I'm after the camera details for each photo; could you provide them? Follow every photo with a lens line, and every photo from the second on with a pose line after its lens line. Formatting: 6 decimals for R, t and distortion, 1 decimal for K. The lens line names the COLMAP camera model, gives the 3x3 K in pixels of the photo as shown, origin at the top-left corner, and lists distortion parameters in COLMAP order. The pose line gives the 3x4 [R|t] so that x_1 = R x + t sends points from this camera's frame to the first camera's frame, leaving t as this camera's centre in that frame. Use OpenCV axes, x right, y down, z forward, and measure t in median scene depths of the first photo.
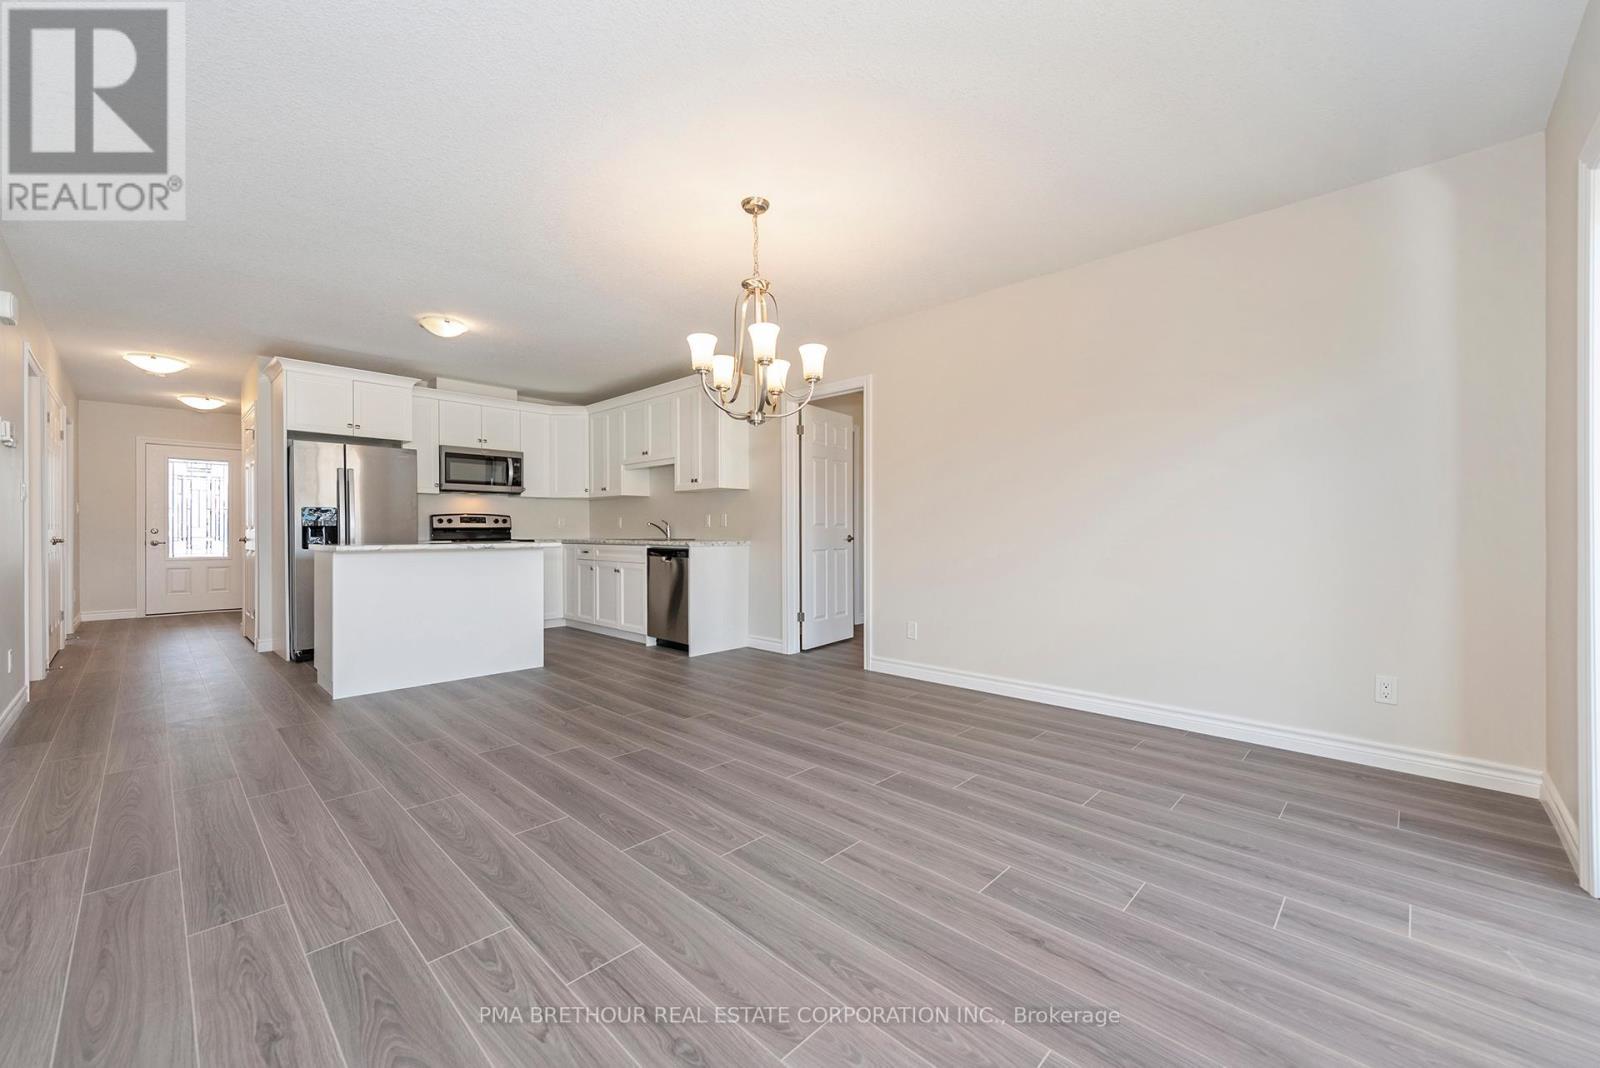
lens RADIAL K [[625.3, 0, 798.5], [0, 625.3, 532.4], [0, 0, 1]] dist [0.007237, -0.002959]
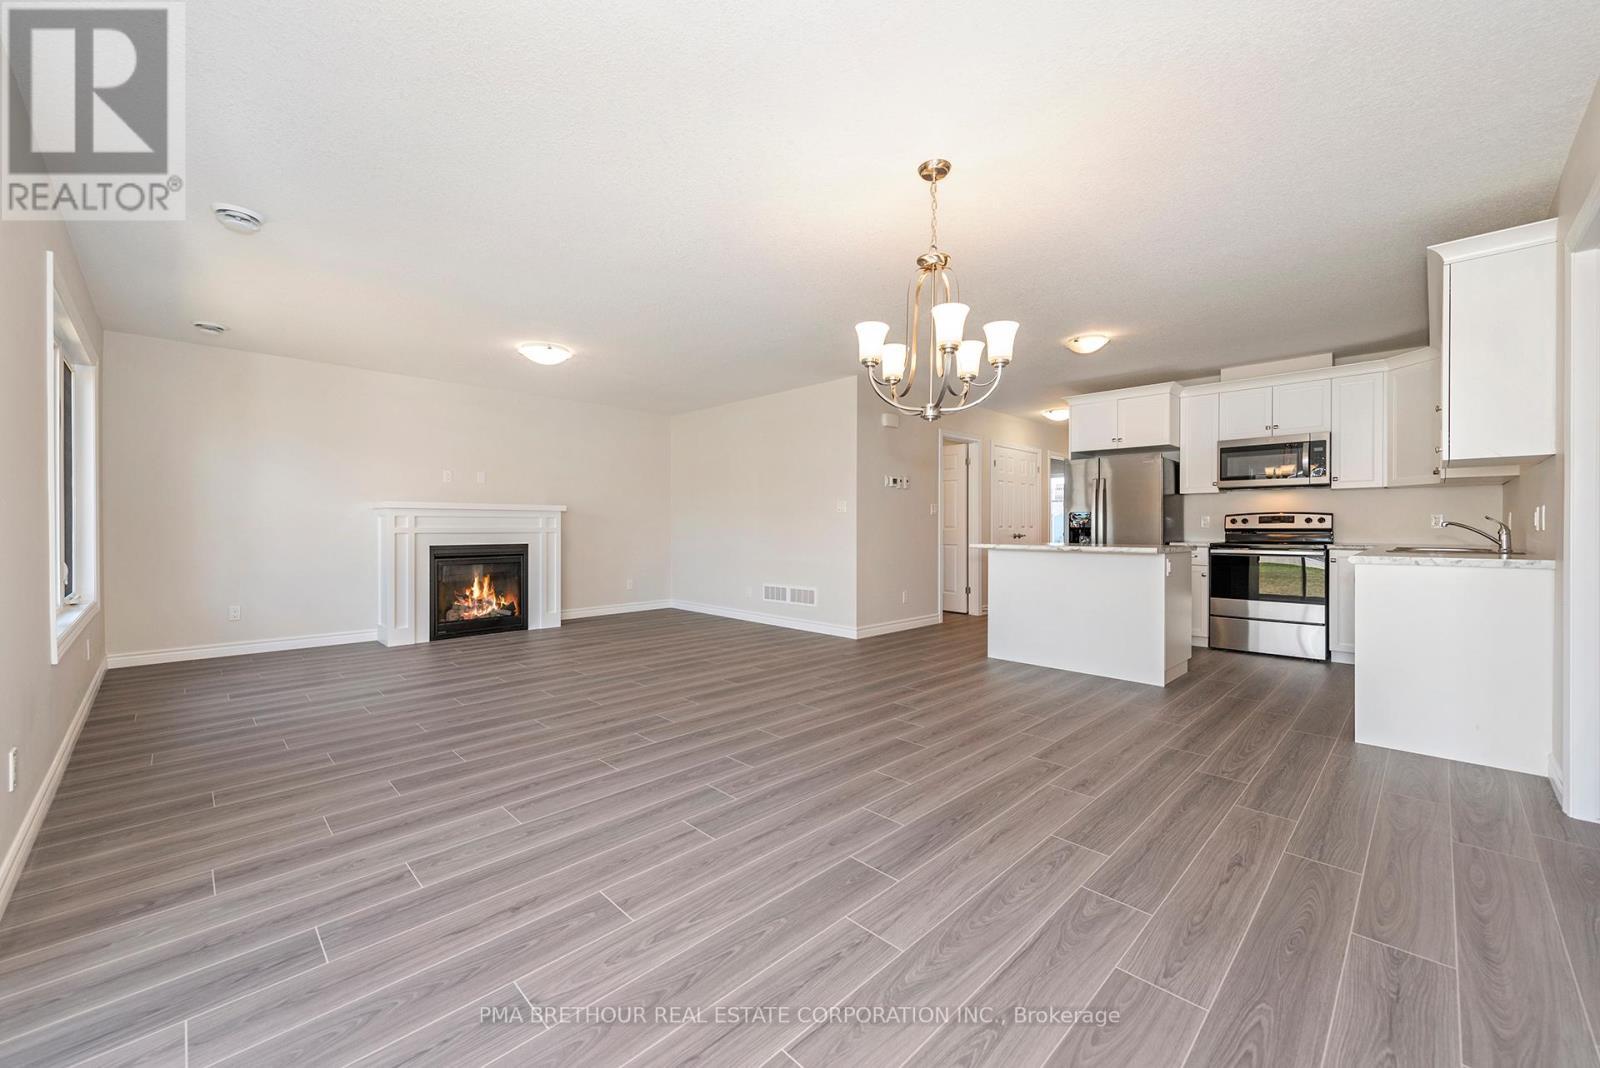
lens RADIAL K [[625.3, 0, 803.2], [0, 625.3, 526.8], [0, 0, 1]] dist [0.007237, -0.002959]
pose [[-0.008871, 0.004488, -0.999951, 0.434918], [-0.005331, 0.999976, 0.004536, -0.012748], [0.999946, 0.005371, -0.008847, 0.440601]]
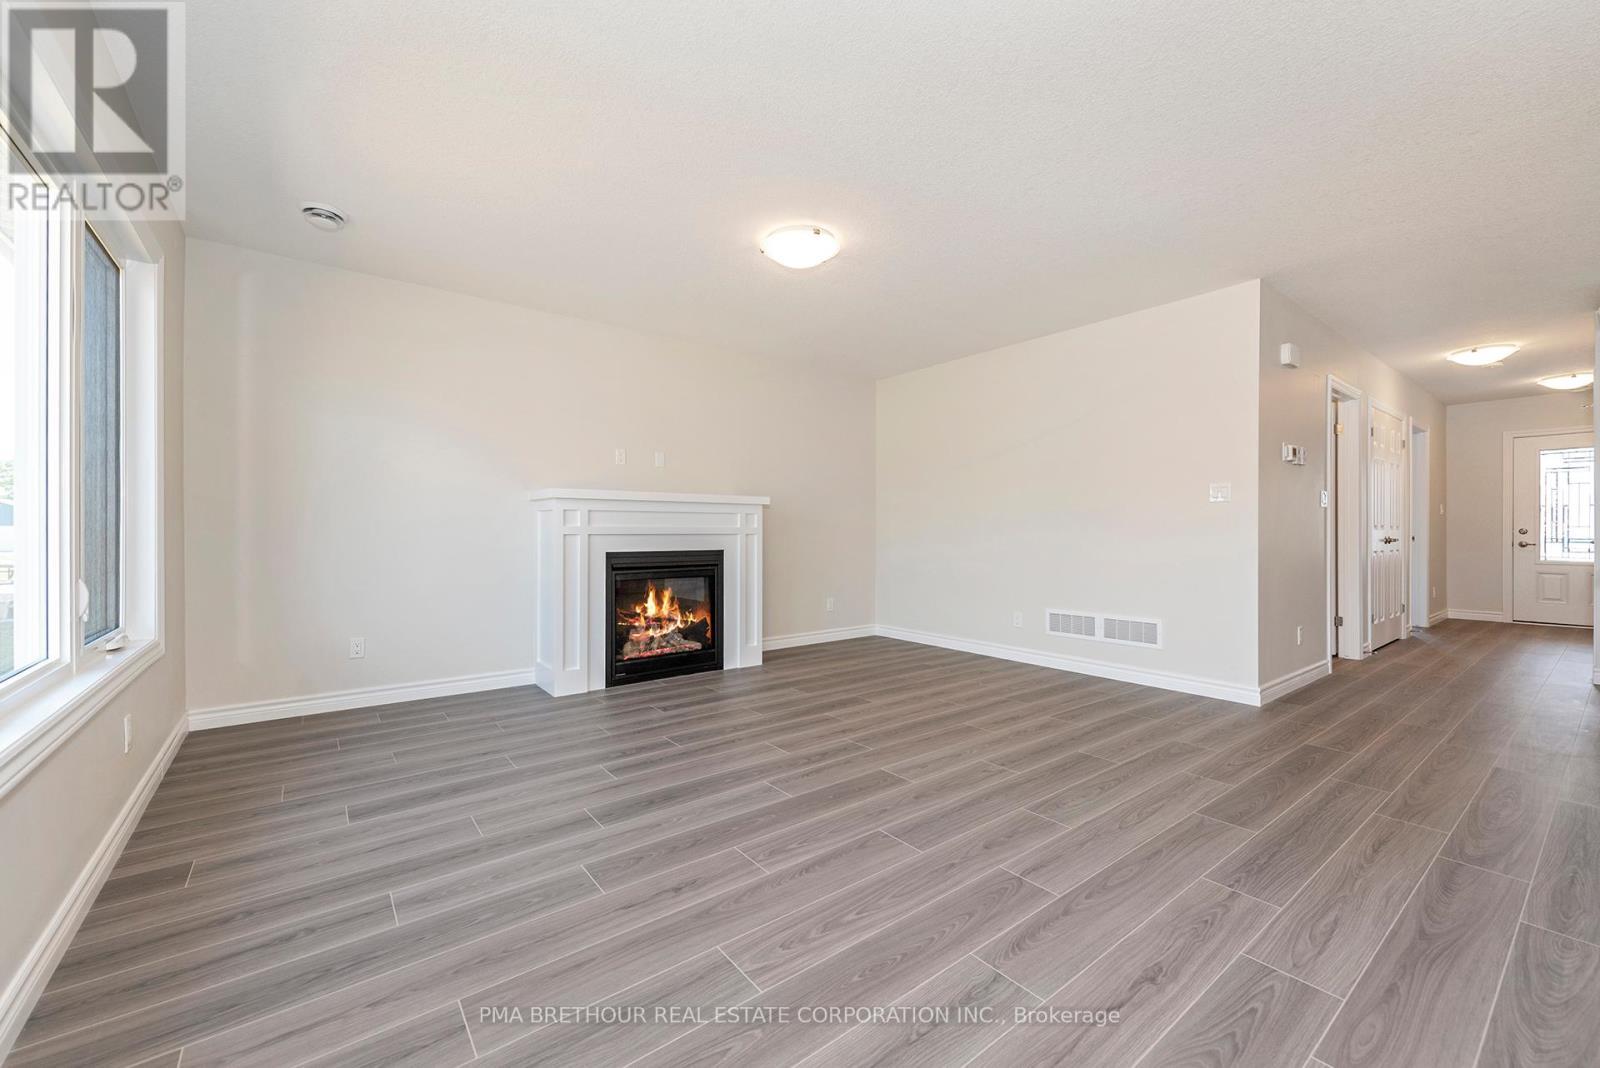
lens RADIAL K [[646.1, 0, 801.8], [0, 646.1, 530.0], [0, 0, 1]] dist [0.007871, -0.002018]
pose [[-0.139257, 0.001701, -0.990255, 0.096345], [-0.005143, 0.999984, 0.002441, -0.001418], [0.990243, 0.005433, -0.139246, 0.124625]]
